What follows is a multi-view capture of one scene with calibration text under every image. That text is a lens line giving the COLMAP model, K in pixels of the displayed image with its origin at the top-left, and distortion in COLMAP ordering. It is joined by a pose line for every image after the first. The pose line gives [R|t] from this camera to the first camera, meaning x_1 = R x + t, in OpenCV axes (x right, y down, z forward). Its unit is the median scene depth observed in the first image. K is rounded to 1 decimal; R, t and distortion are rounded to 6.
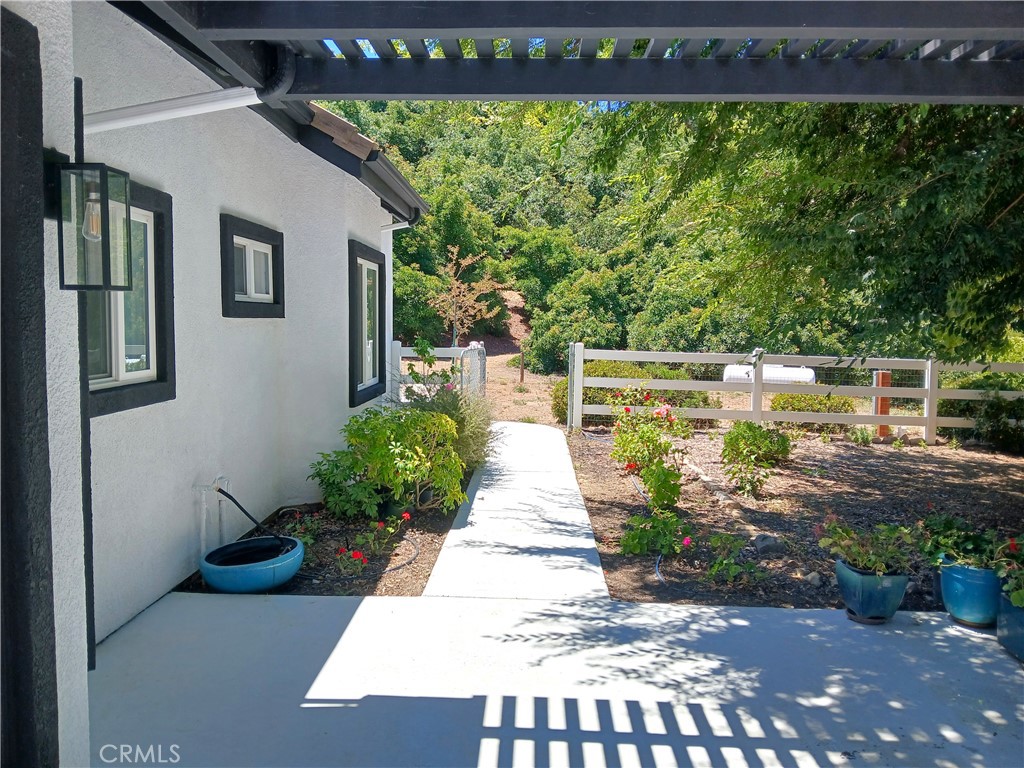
lens RADIAL K [[797.3, 0, 498.9], [0, 797.3, 375.9], [0, 0, 1]] dist [0.081877, -0.141730]
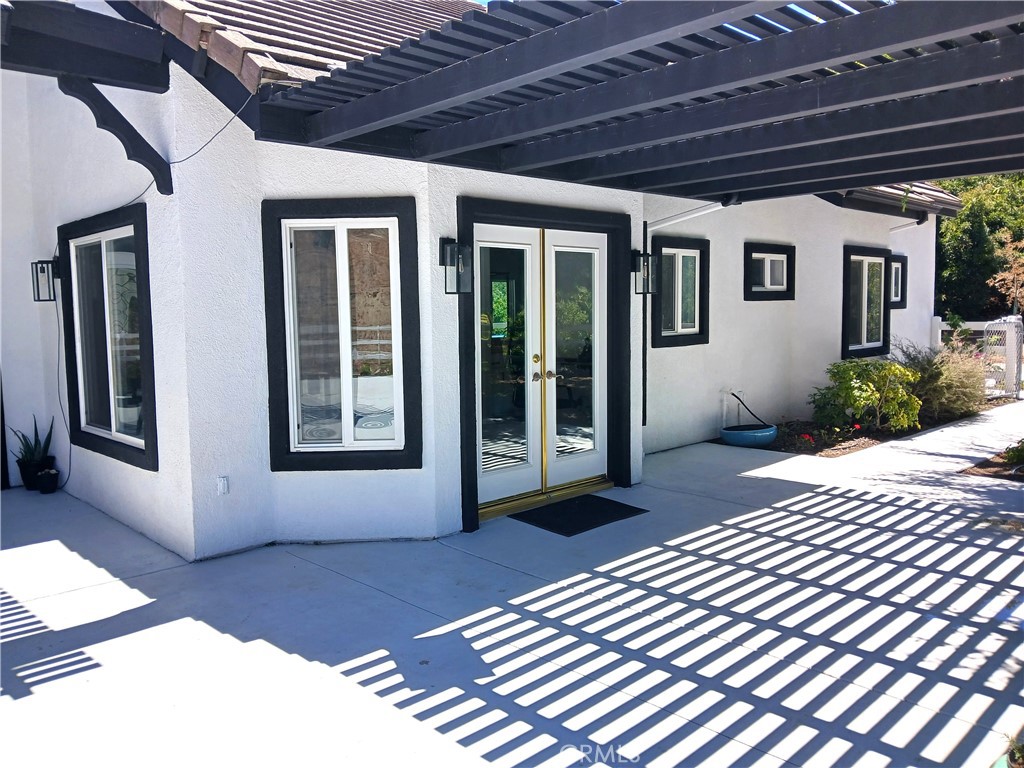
lens RADIAL K [[797.3, 0, 498.9], [0, 797.3, 375.9], [0, 0, 1]] dist [0.081877, -0.141730]
pose [[0.720648, 0.036459, -0.692342, 0.276692], [-0.023294, 0.999326, 0.028379, 0.030115], [0.692910, -0.004323, 0.721011, -0.360651]]
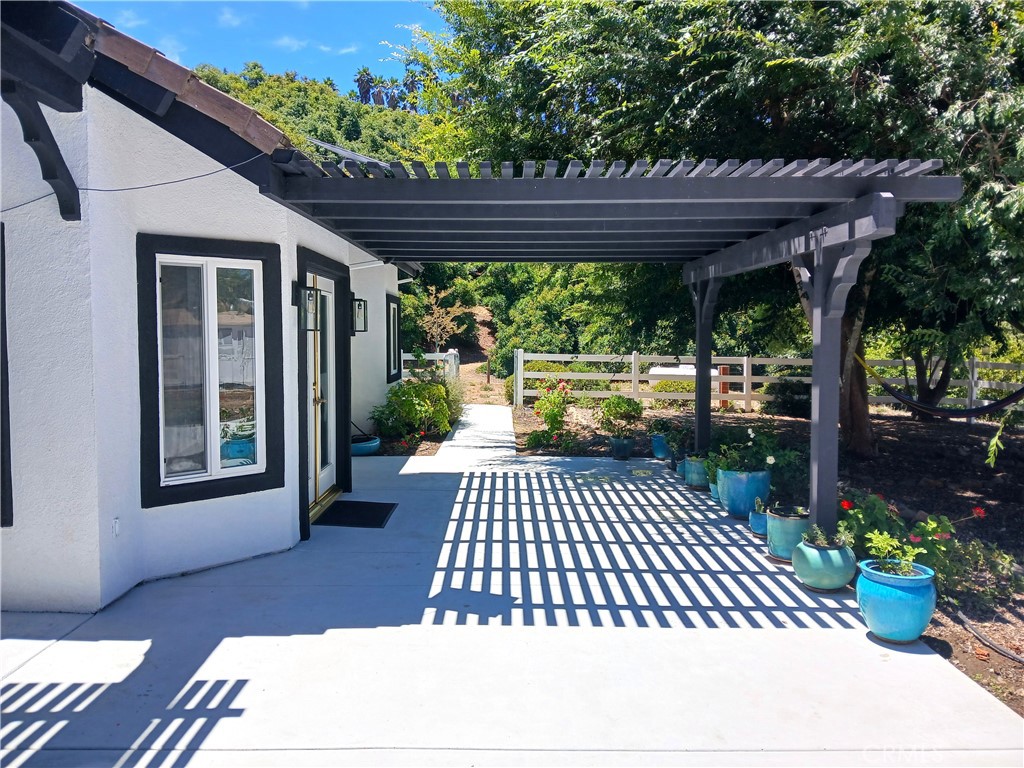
lens RADIAL K [[797.3, 0, 498.9], [0, 797.3, 375.9], [0, 0, 1]] dist [0.081877, -0.141730]
pose [[0.999233, -0.013602, 0.036709, 0.003790], [0.014137, 0.999797, -0.014369, 0.037121], [-0.036506, 0.014877, 0.999223, -0.622250]]
